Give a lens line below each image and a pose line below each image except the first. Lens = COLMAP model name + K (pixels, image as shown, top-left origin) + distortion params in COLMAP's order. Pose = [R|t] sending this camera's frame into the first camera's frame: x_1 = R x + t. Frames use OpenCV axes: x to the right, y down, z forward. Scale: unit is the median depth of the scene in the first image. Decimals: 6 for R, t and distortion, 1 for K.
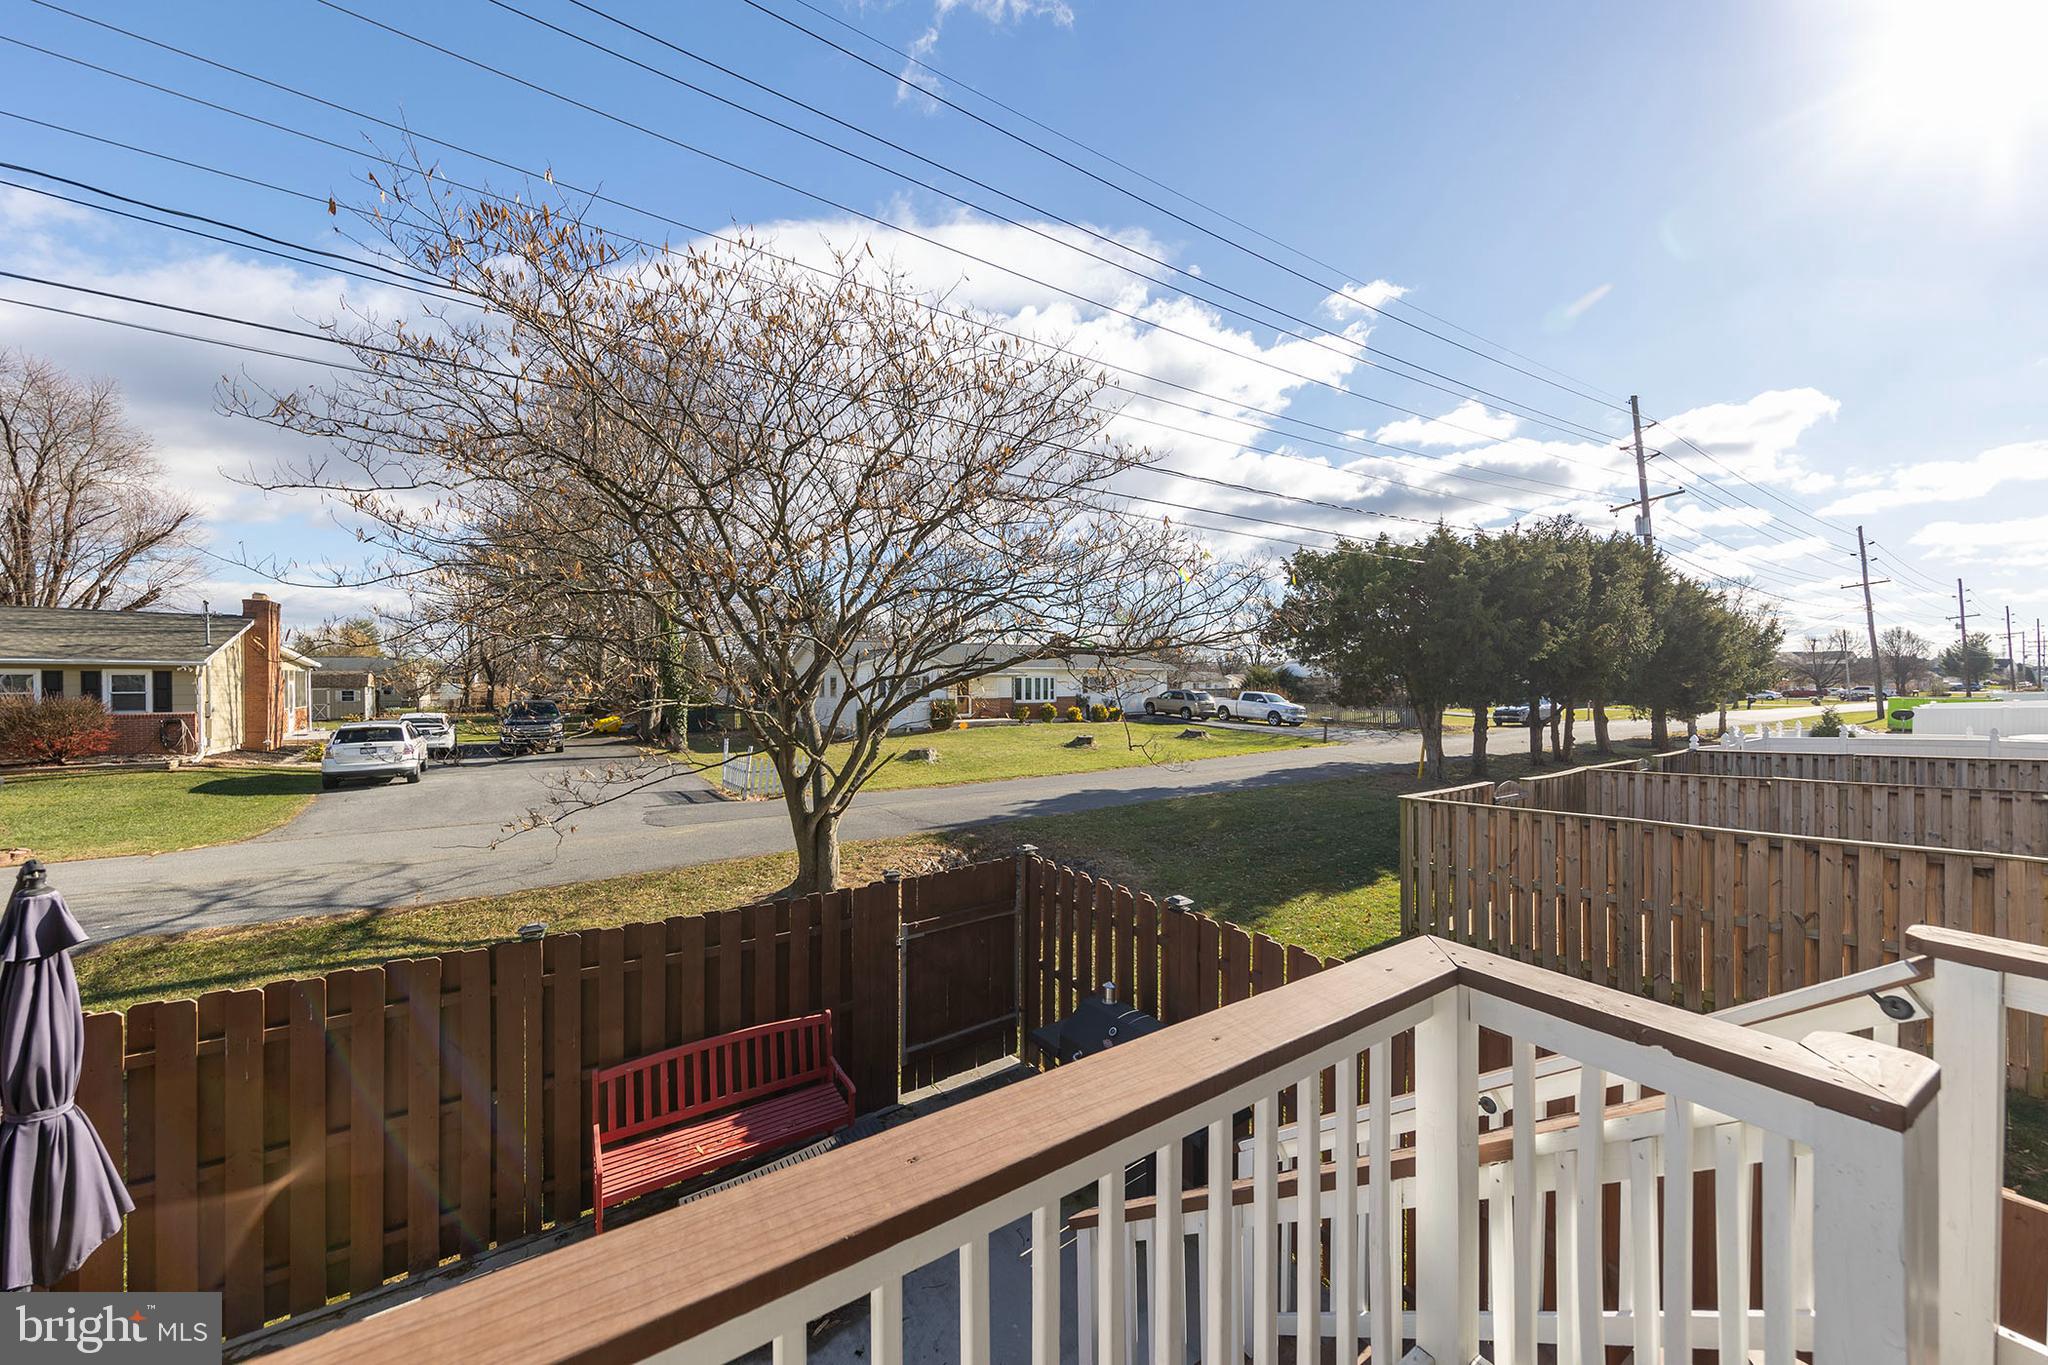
lens RADIAL K [[745.9, 0, 1026.5], [0, 745.9, 685.0], [0, 0, 1]] dist [0.003096, 0.000823]
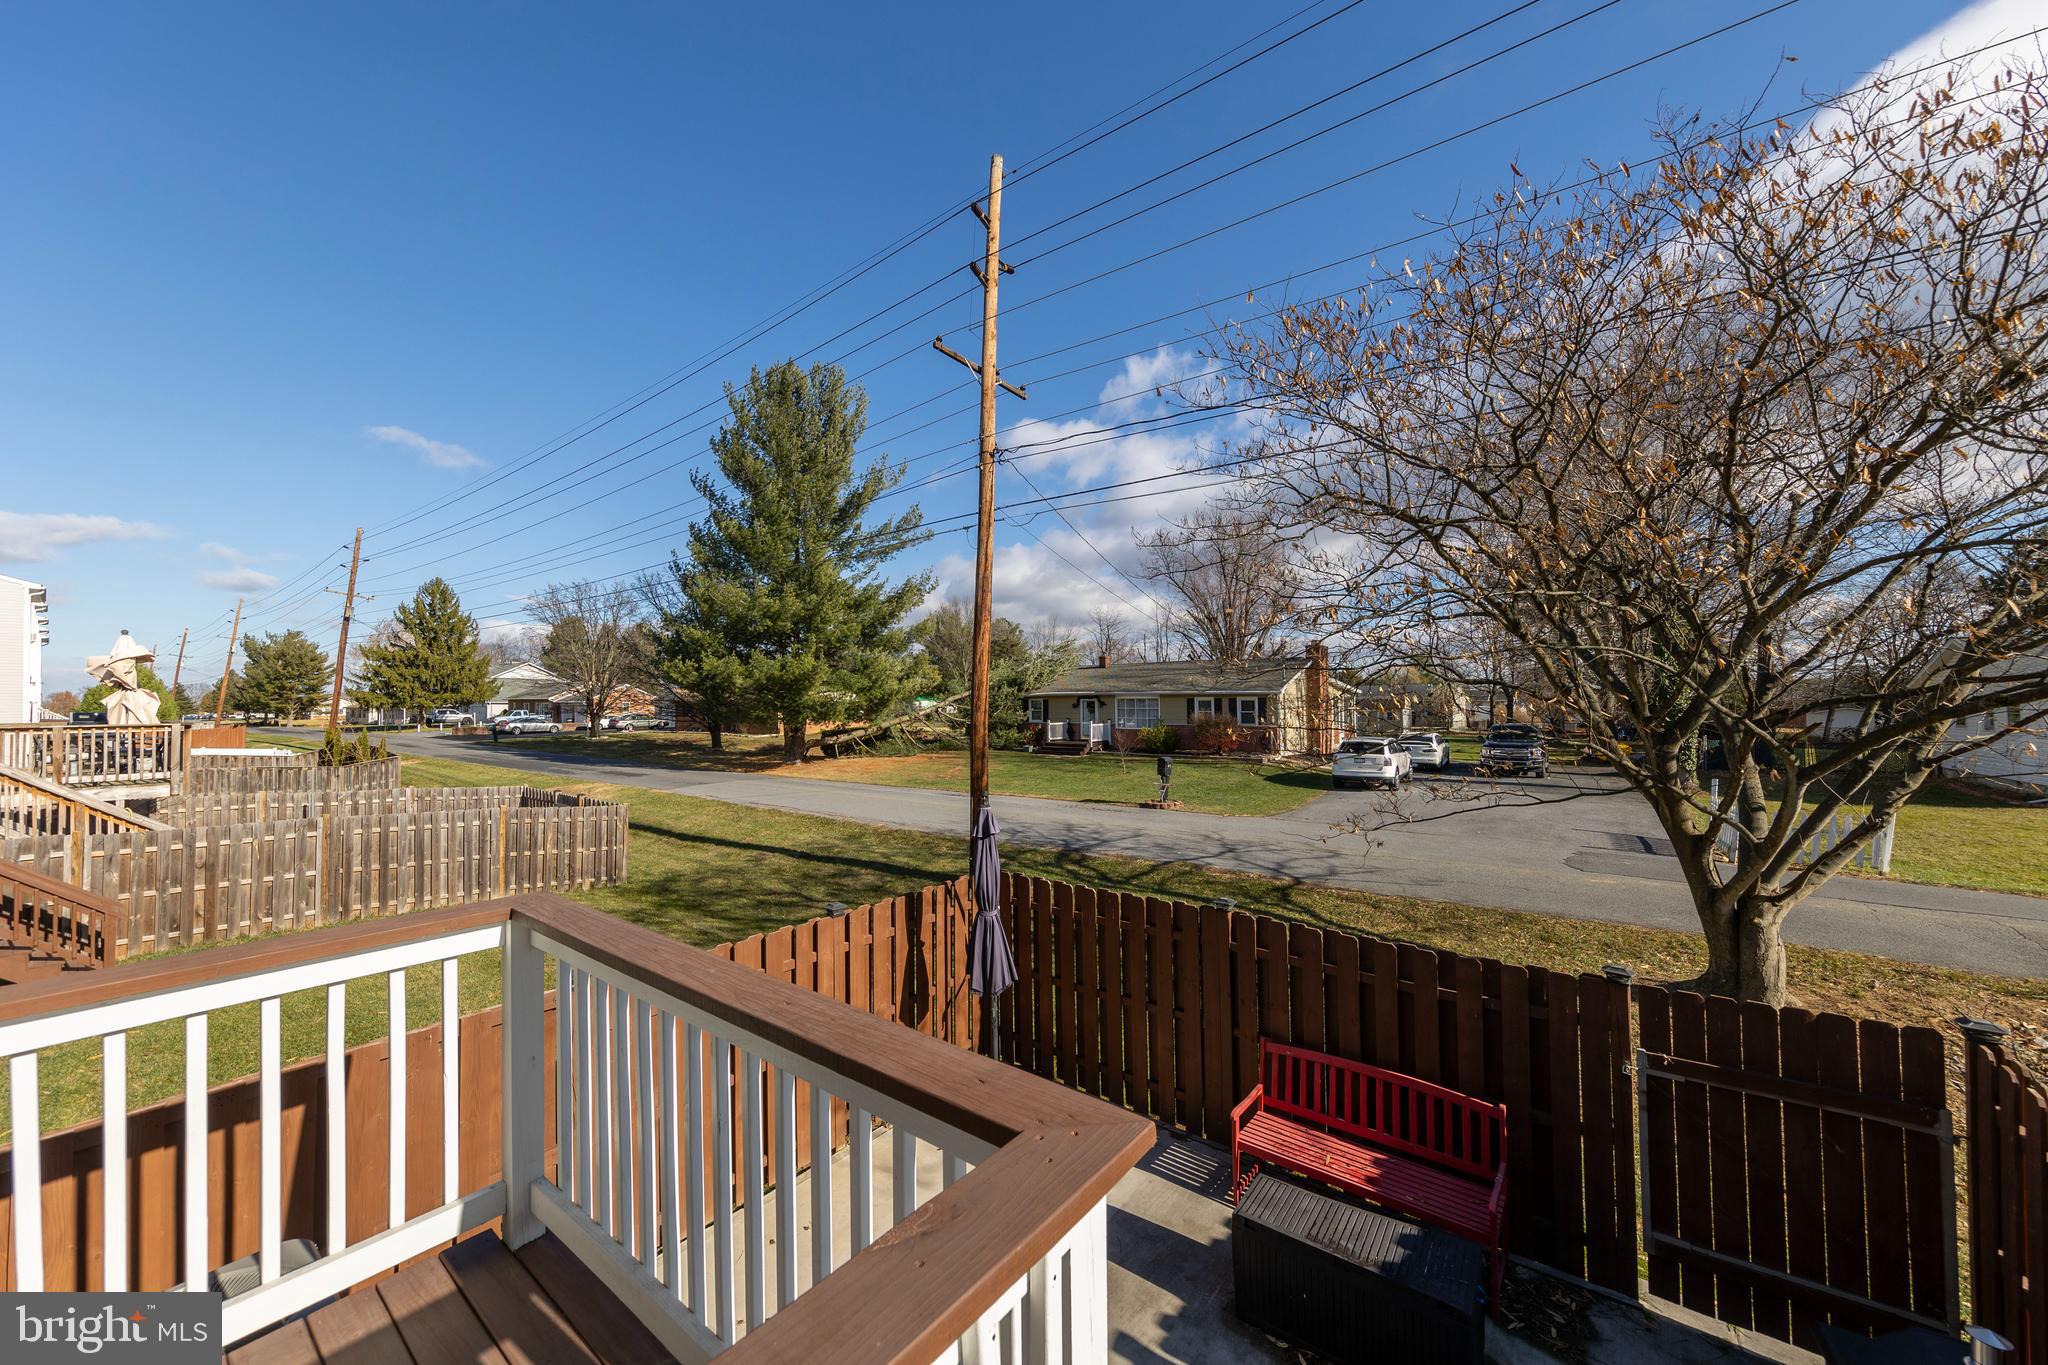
lens RADIAL K [[745.9, 0, 1011.6], [0, 745.9, 696.4], [0, 0, 1]] dist [0.003096, 0.000823]
pose [[0.295398, -0.010825, -0.955313, 0.198336], [-0.003829, 0.999914, -0.012514, -0.000831], [0.955367, 0.007355, 0.295331, 0.128793]]
